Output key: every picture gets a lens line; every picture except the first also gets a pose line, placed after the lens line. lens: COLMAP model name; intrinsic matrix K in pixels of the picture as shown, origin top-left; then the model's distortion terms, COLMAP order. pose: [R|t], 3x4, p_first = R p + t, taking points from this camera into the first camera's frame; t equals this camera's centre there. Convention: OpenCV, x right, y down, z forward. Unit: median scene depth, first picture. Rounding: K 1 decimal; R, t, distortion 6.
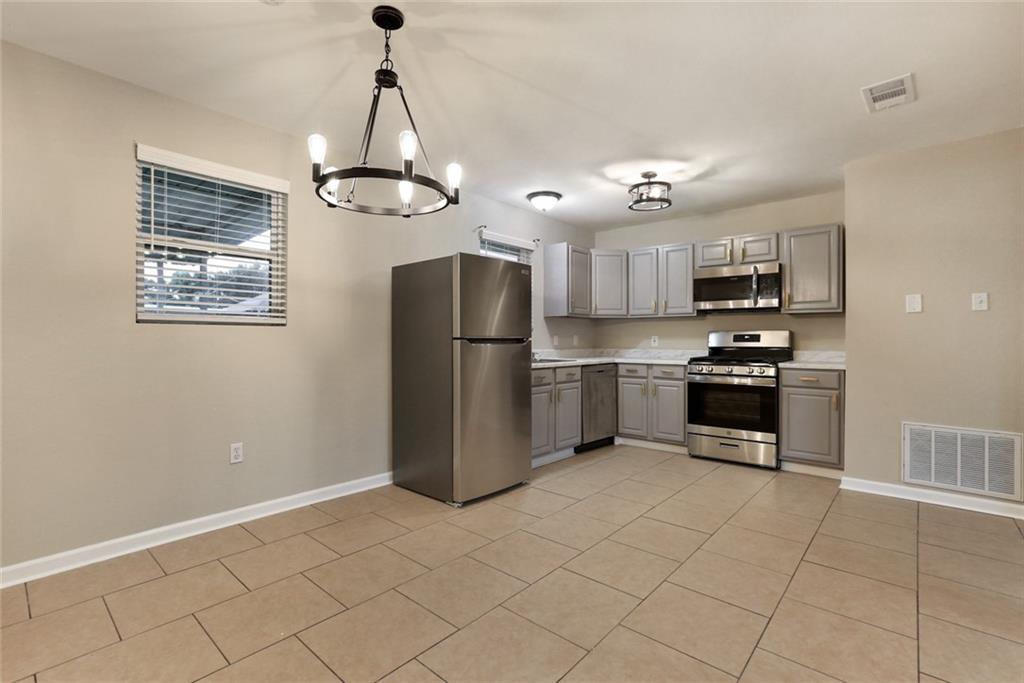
lens RADIAL K [[469.4, 0, 512.5], [0, 469.4, 335.0], [0, 0, 1]] dist [-0.017432, 0.001358]
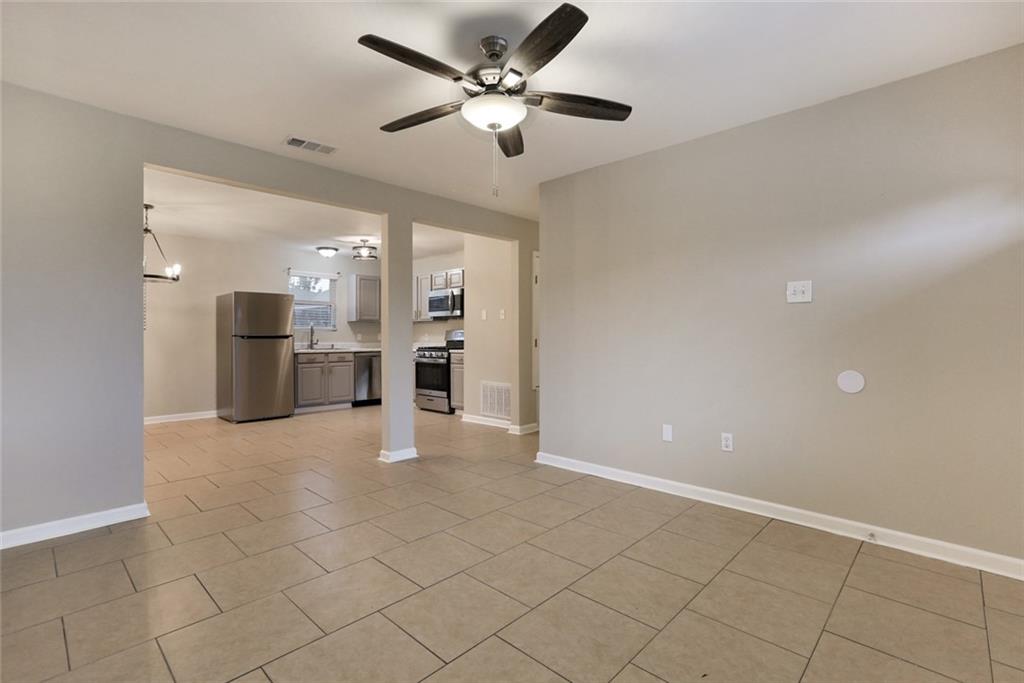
lens RADIAL K [[469.4, 0, 507.7], [0, 469.4, 339.2], [0, 0, 1]] dist [-0.017432, 0.001358]
pose [[0.998743, -0.007095, -0.049628, 0.859785], [0.007971, 0.999816, 0.017471, -0.004839], [0.049495, -0.017845, 0.998615, -0.666451]]
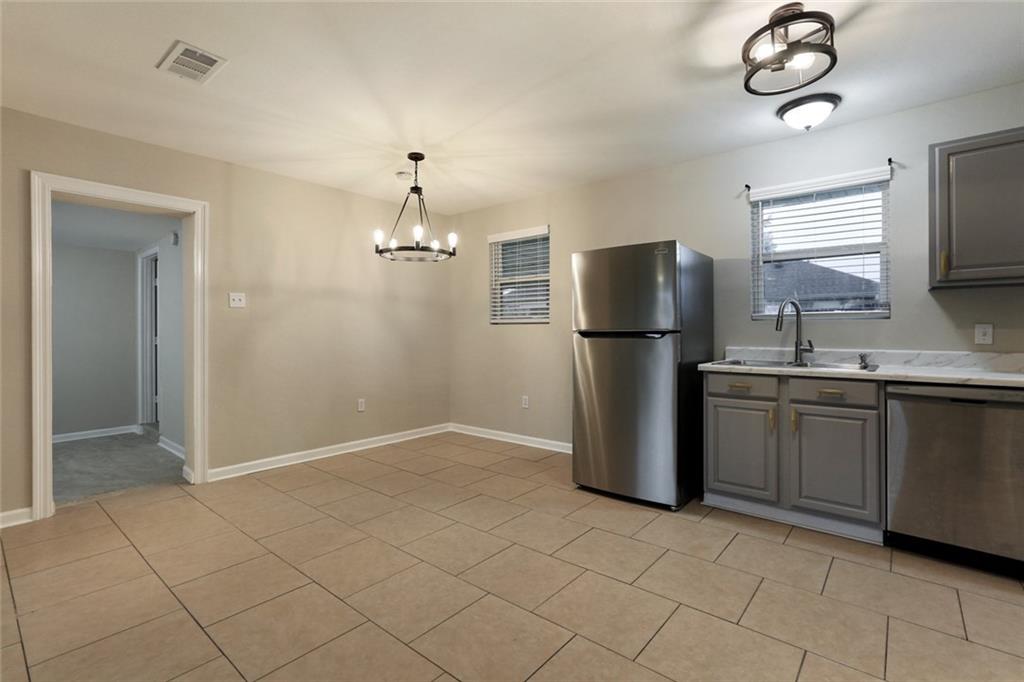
lens RADIAL K [[469.4, 0, 497.5], [0, 469.4, 330.0], [0, 0, 1]] dist [-0.017432, 0.001358]
pose [[0.005769, -0.003411, -0.999978, 0.761769], [0.013882, 0.999898, -0.003331, 0.002052], [0.999887, -0.013863, 0.005816, 0.637775]]
